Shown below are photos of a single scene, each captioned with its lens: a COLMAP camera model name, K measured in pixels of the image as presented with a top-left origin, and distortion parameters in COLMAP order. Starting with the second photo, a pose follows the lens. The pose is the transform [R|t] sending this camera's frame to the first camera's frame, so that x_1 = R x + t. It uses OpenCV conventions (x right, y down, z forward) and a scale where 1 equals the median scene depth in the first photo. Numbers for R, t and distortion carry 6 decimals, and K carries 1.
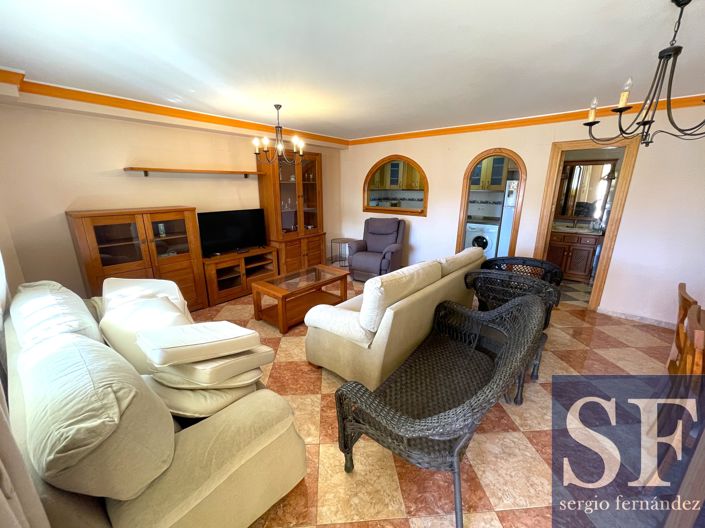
lens RADIAL K [[285.4, 0, 350.6], [0, 285.4, 262.3], [0, 0, 1]] dist [-0.000470, 0.000829]
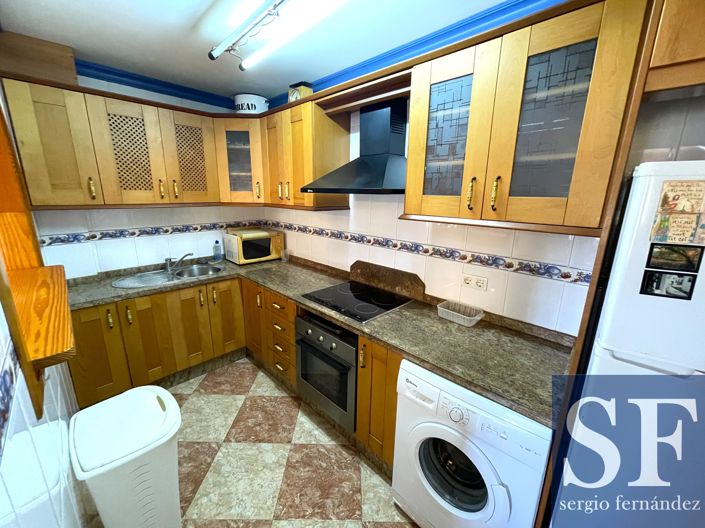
lens RADIAL K [[285.4, 0, 350.6], [0, 285.4, 262.3], [0, 0, 1]] dist [-0.000470, 0.000829]
pose [[0.997464, 0.029867, -0.064607, 0.456675], [-0.031248, 0.999302, -0.020474, -0.252009], [0.063950, 0.022441, 0.997701, 0.922606]]
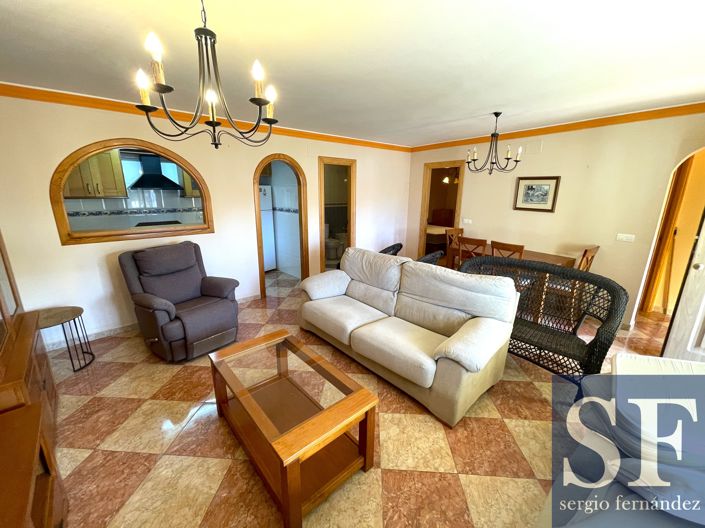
lens RADIAL K [[285.9, 0, 350.7], [0, 285.9, 266.6], [0, 0, 1]] dist [-0.017280, 0.011423]
pose [[0.134251, -0.256546, 0.957163, -0.434756], [0.250195, 0.943389, 0.217762, -0.155584], [-0.958842, 0.210243, 0.190838, 0.558135]]
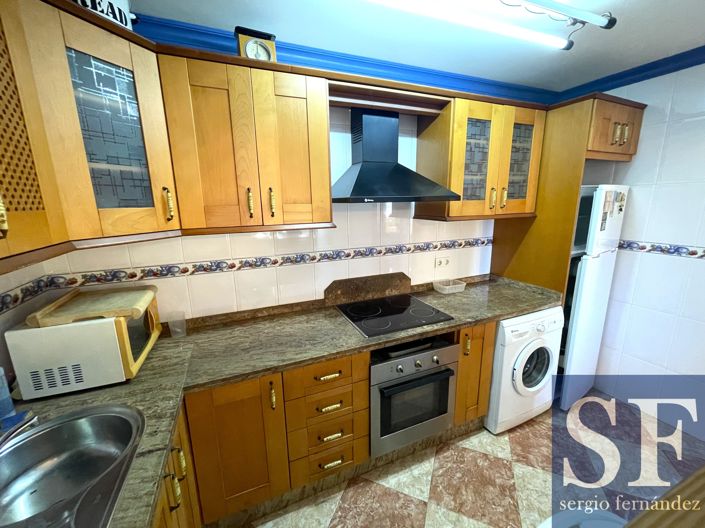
lens RADIAL K [[285.4, 0, 350.6], [0, 285.4, 262.3], [0, 0, 1]] dist [-0.000470, 0.000829]
pose [[0.449754, -0.197661, 0.871006, 0.093241], [0.250423, 0.963995, 0.089454, -0.322531], [-0.857327, 0.177887, 0.483059, 1.180519]]
